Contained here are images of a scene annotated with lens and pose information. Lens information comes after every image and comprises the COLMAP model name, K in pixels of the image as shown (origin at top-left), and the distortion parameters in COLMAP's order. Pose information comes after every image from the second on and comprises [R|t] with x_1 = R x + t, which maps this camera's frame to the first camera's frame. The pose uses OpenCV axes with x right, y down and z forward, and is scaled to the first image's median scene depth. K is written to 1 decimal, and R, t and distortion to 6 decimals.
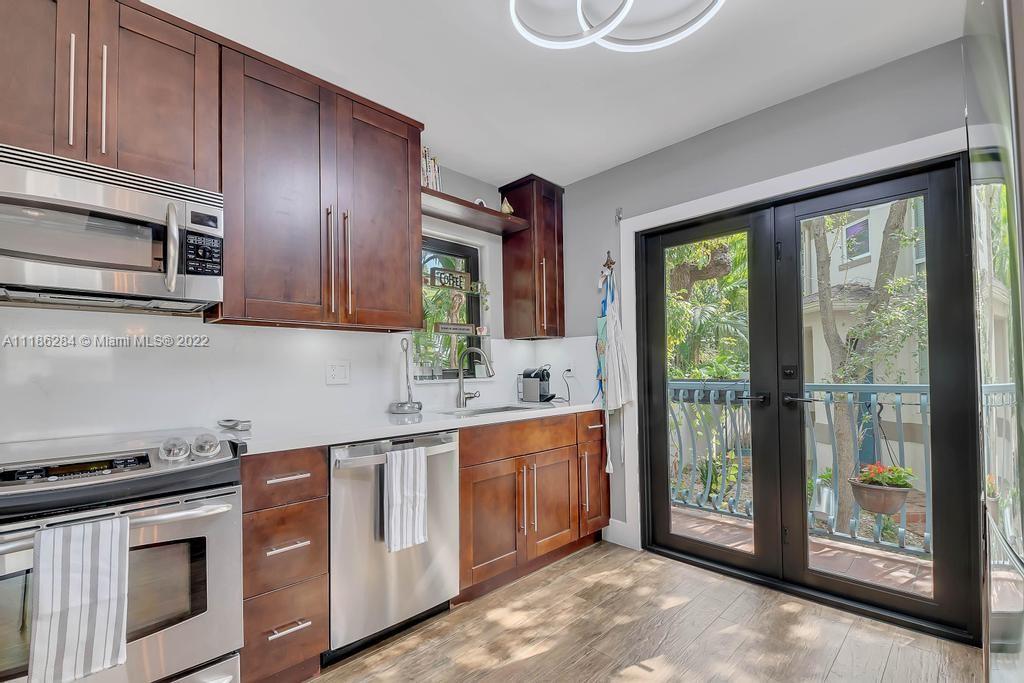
lens RADIAL K [[479.5, 0, 507.3], [0, 479.5, 373.0], [0, 0, 1]] dist [0.004763, -0.002942]
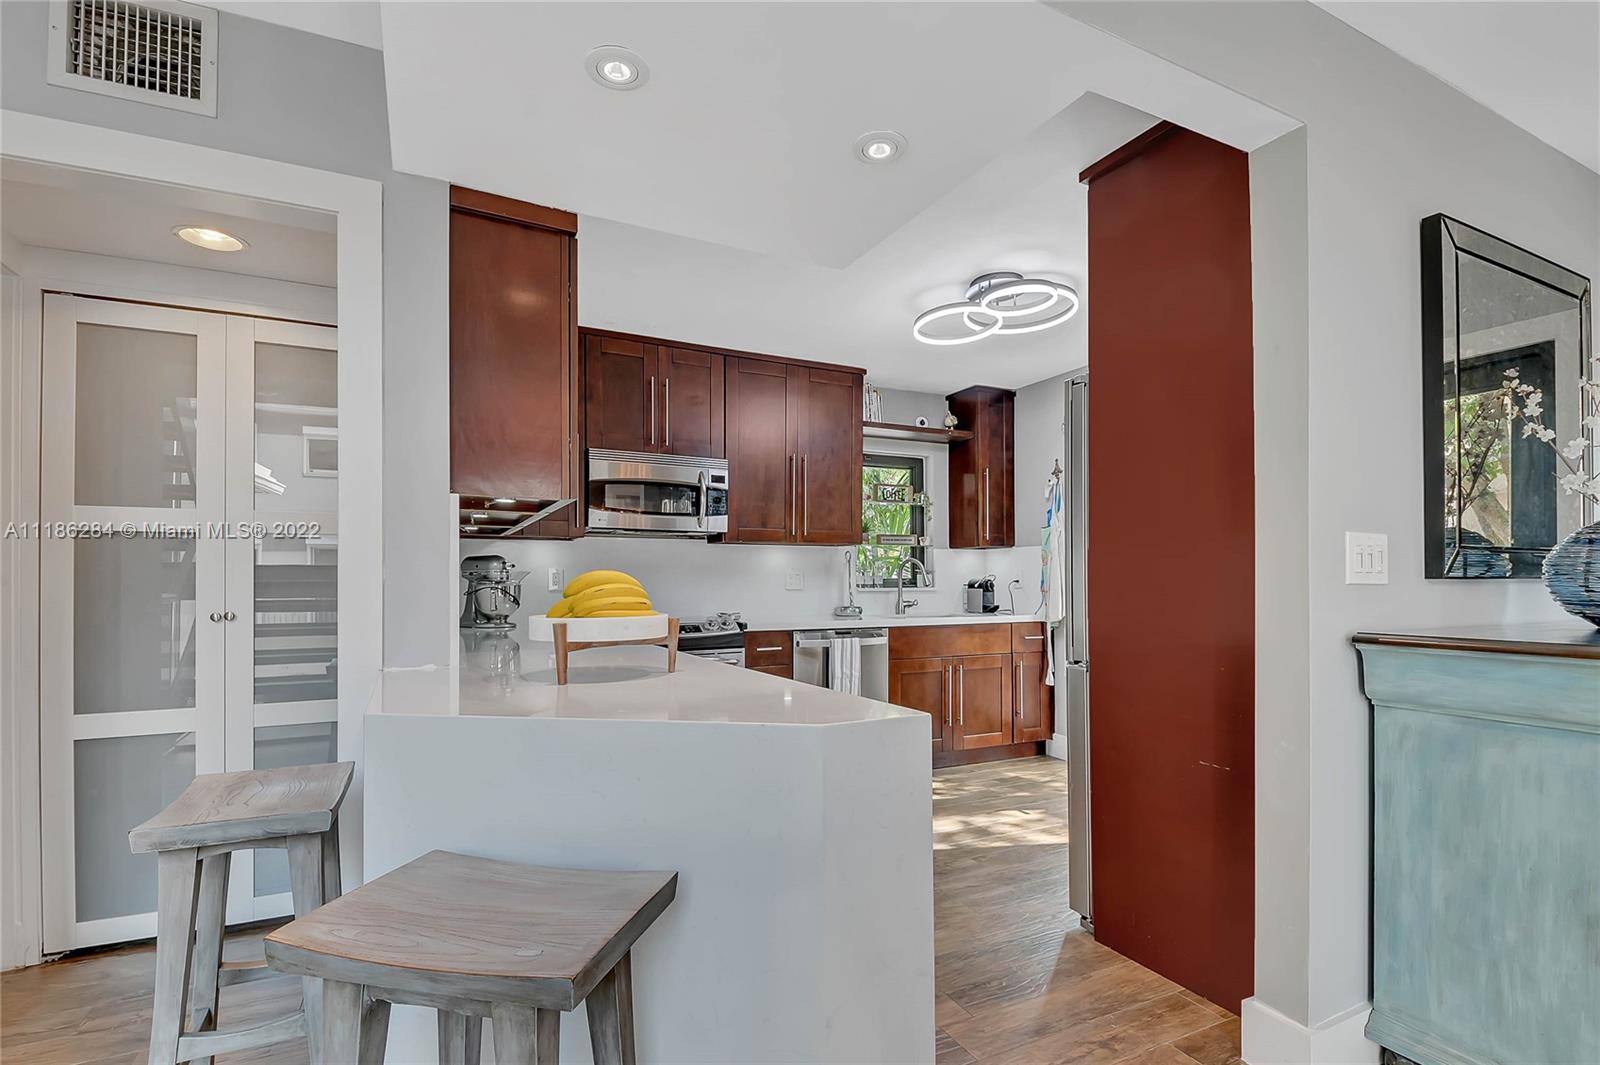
lens RADIAL K [[749.3, 0, 793.4], [0, 749.3, 574.1], [0, 0, 1]] dist [0.004763, -0.002942]
pose [[0.953690, 0.009793, -0.300631, 0.193506], [-0.013691, 0.999847, -0.010860, 0.003599], [0.300479, 0.014473, 0.953679, -0.724511]]
